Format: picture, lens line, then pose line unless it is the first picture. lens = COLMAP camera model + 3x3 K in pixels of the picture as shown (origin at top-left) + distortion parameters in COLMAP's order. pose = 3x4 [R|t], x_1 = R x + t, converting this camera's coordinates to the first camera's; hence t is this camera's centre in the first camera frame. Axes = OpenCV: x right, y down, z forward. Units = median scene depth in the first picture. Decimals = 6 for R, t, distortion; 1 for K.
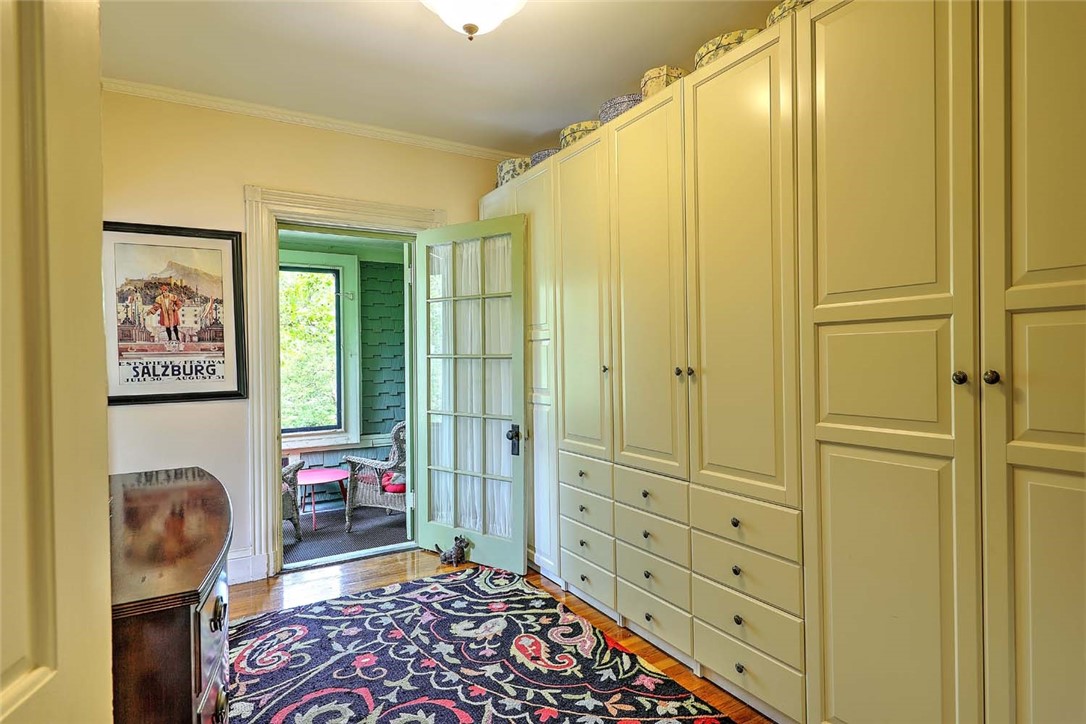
lens RADIAL K [[585.6, 0, 546.7], [0, 585.6, 357.3], [0, 0, 1]] dist [0.000289, 0.000055]
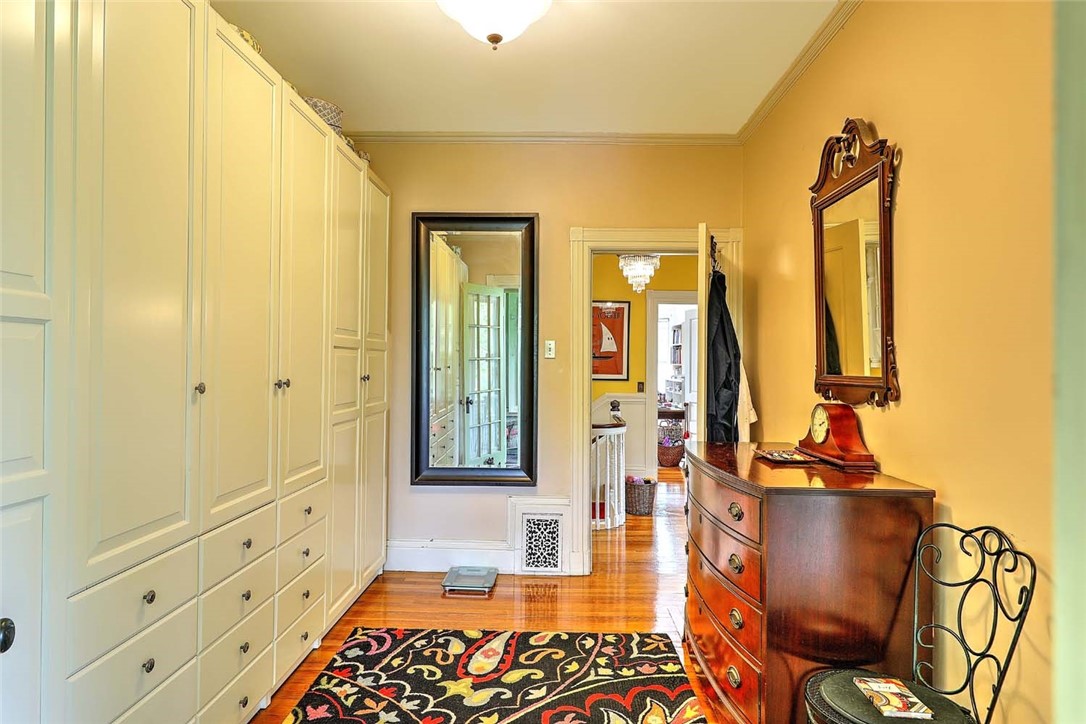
lens RADIAL K [[633.6, 0, 543.5], [0, 633.6, 361.7], [0, 0, 1]] dist [0.001127, 0.000160]
pose [[-0.854006, 0.014247, 0.520068, -0.728158], [0.008777, 0.999877, -0.012977, 0.006053], [-0.520190, -0.006518, -0.854026, 1.811290]]
